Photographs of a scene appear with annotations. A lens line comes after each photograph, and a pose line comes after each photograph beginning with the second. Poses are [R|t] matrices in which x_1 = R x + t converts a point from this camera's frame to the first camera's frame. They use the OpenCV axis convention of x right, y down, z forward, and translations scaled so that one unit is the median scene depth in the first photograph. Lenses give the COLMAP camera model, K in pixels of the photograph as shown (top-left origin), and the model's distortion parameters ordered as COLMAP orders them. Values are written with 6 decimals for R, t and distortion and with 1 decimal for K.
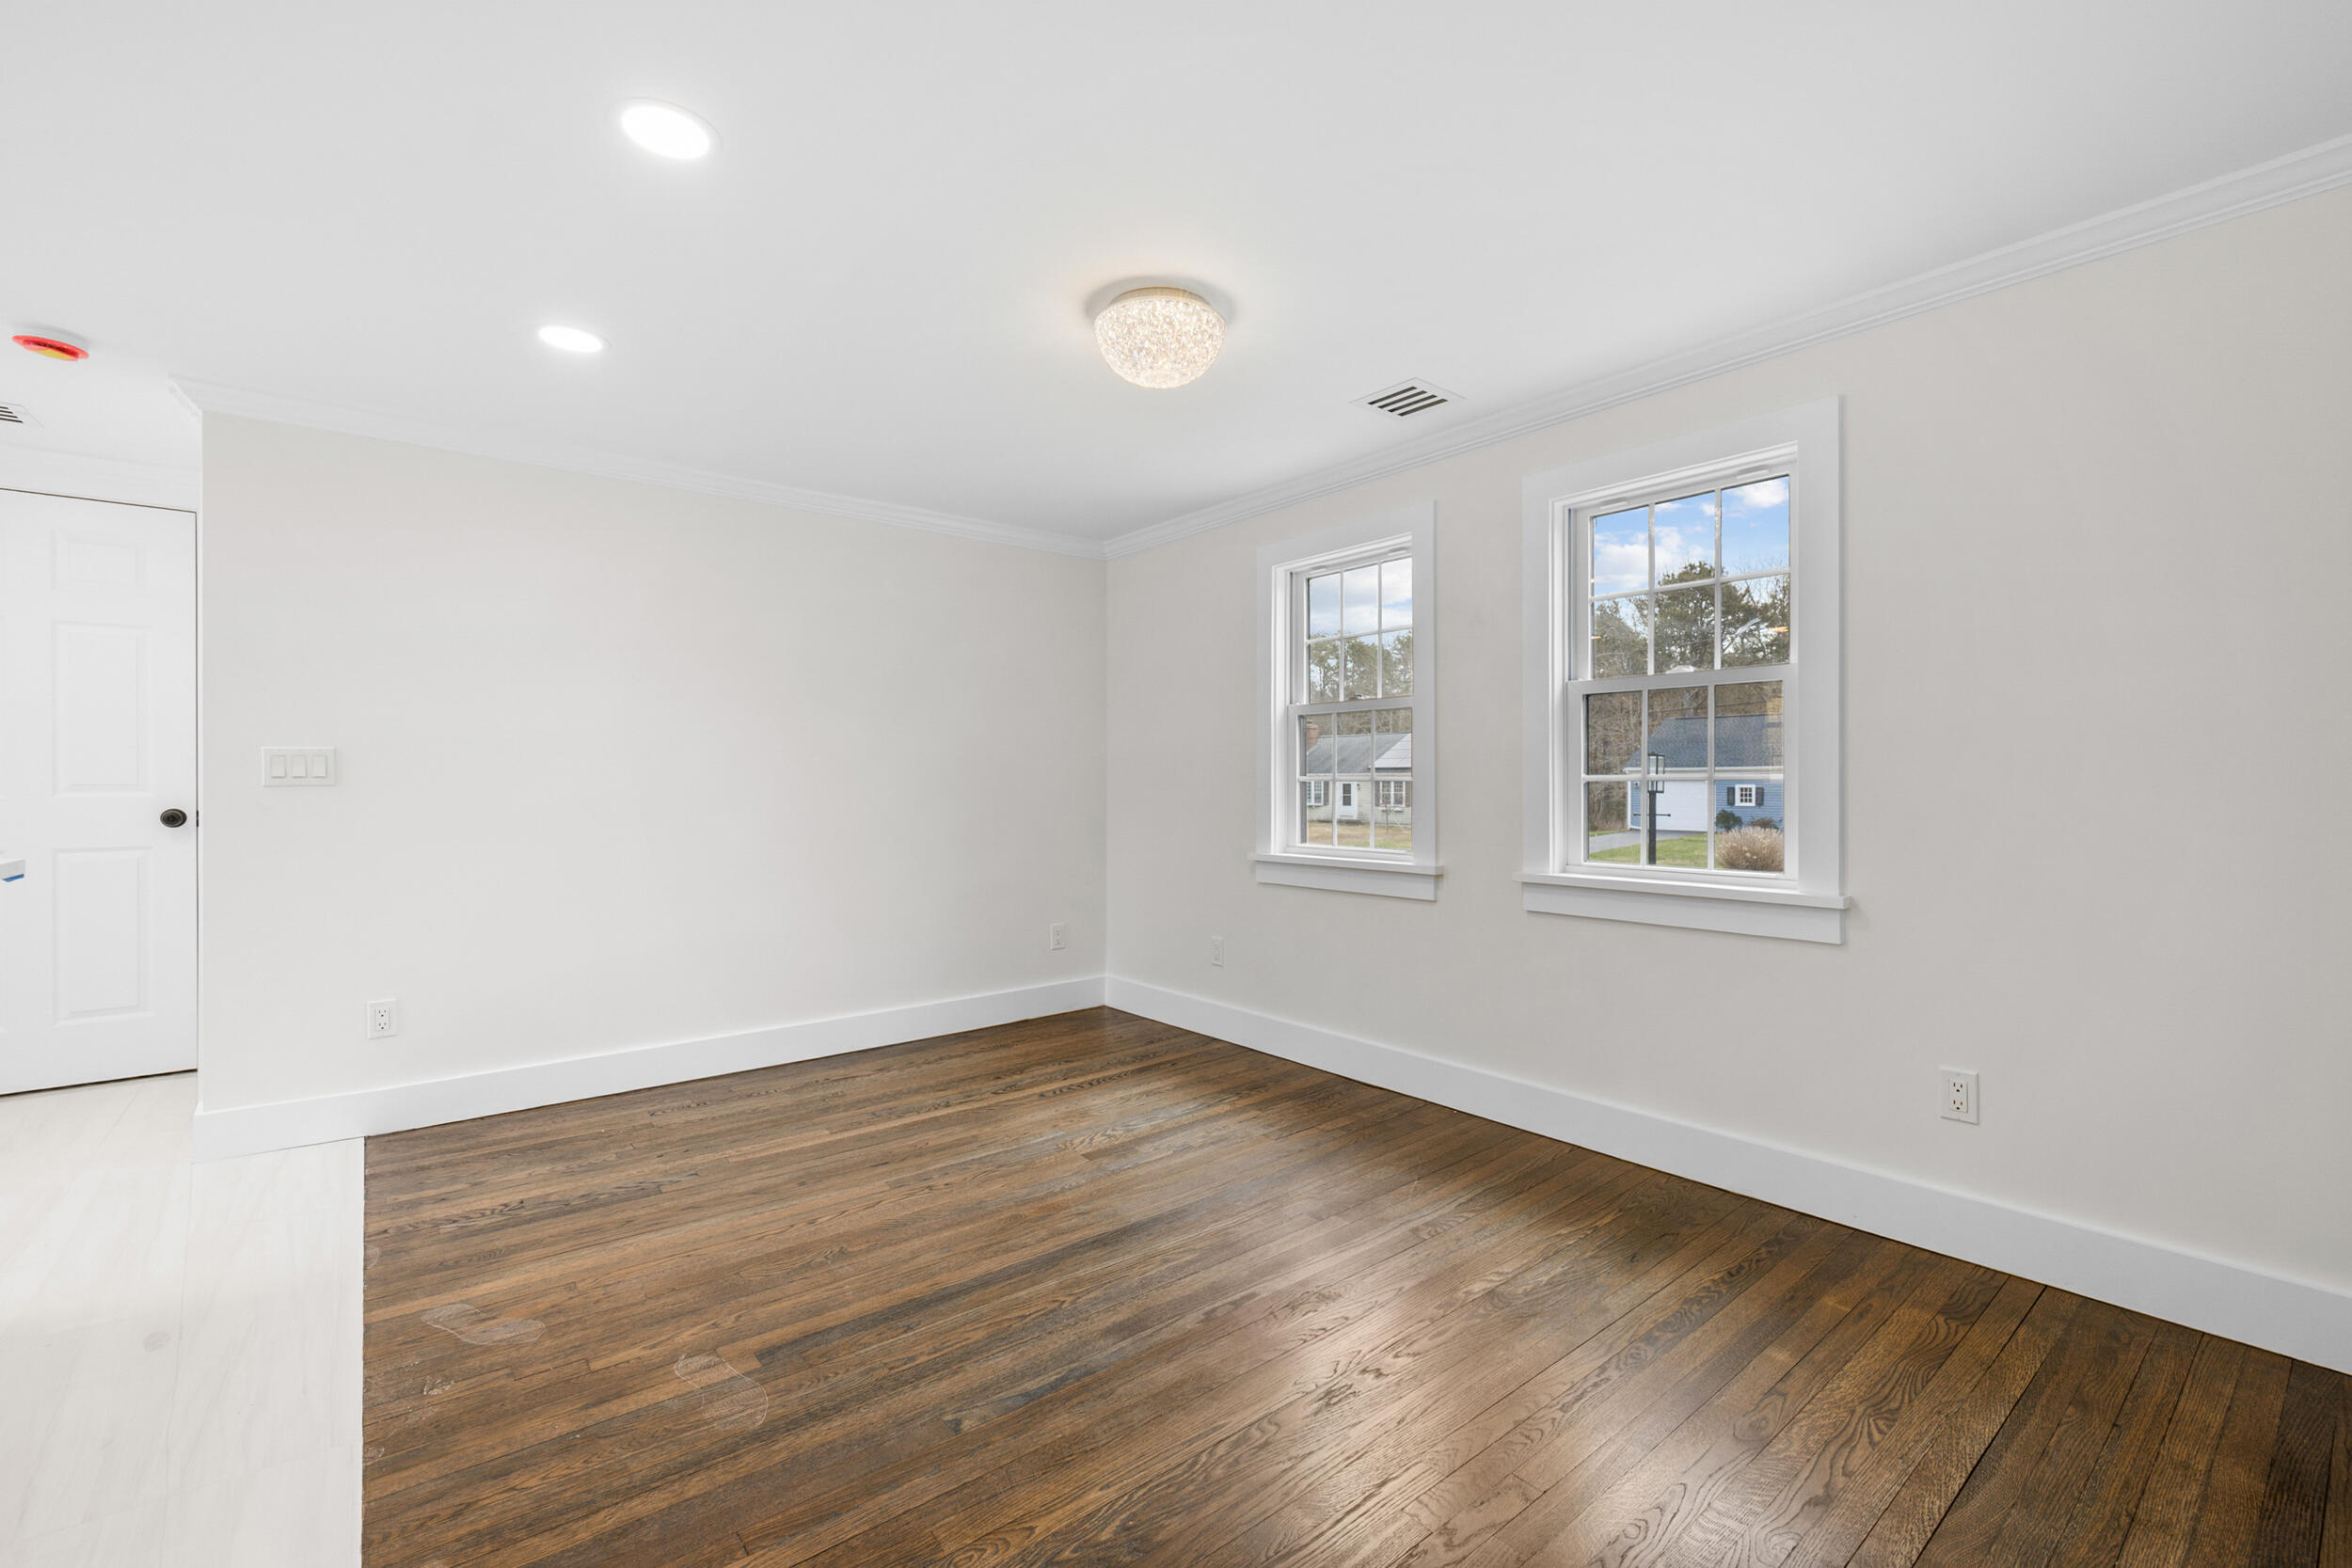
lens RADIAL K [[999.2, 0, 1176.0], [0, 999.2, 784.0], [0, 0, 1]] dist [-0.019739, 0.000150]
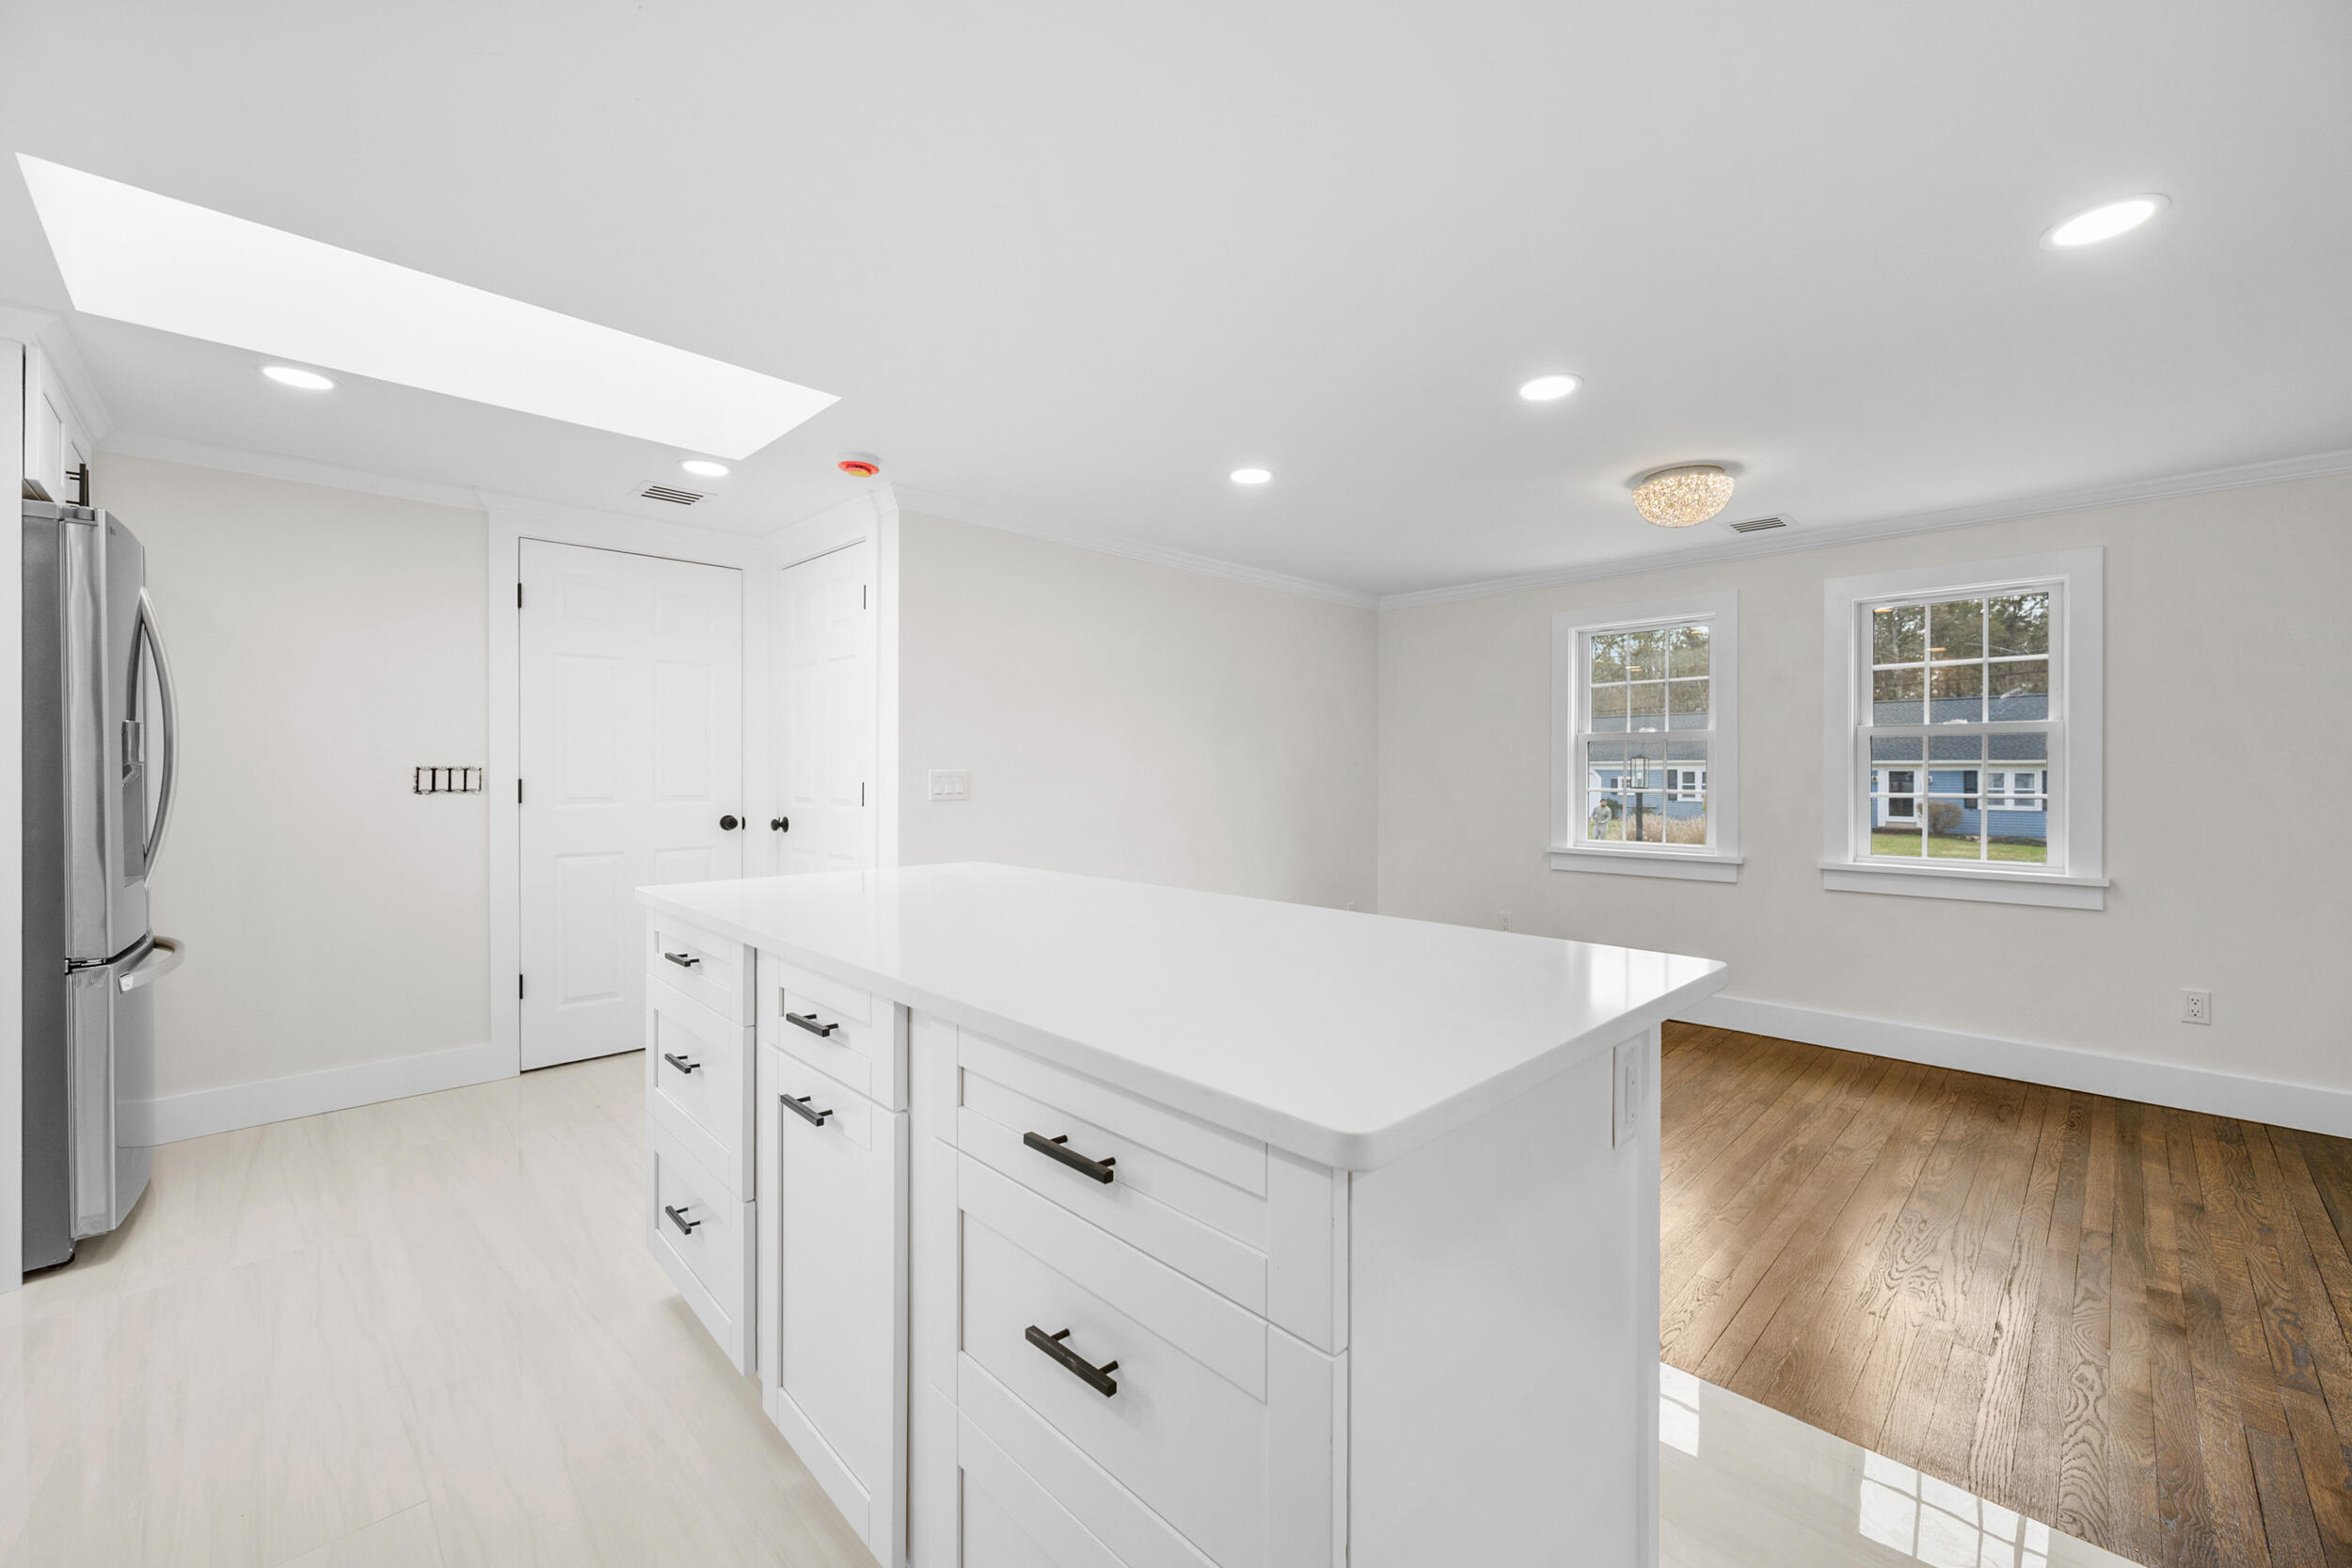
lens RADIAL K [[931.5, 0, 1176.0], [0, 931.5, 784.0], [0, 0, 1]] dist [-0.001682, -0.000666]
pose [[0.994122, -0.002538, 0.108233, -0.883280], [0.000657, 0.999848, 0.017415, -0.057361], [-0.108261, -0.017242, 0.993973, -0.255442]]
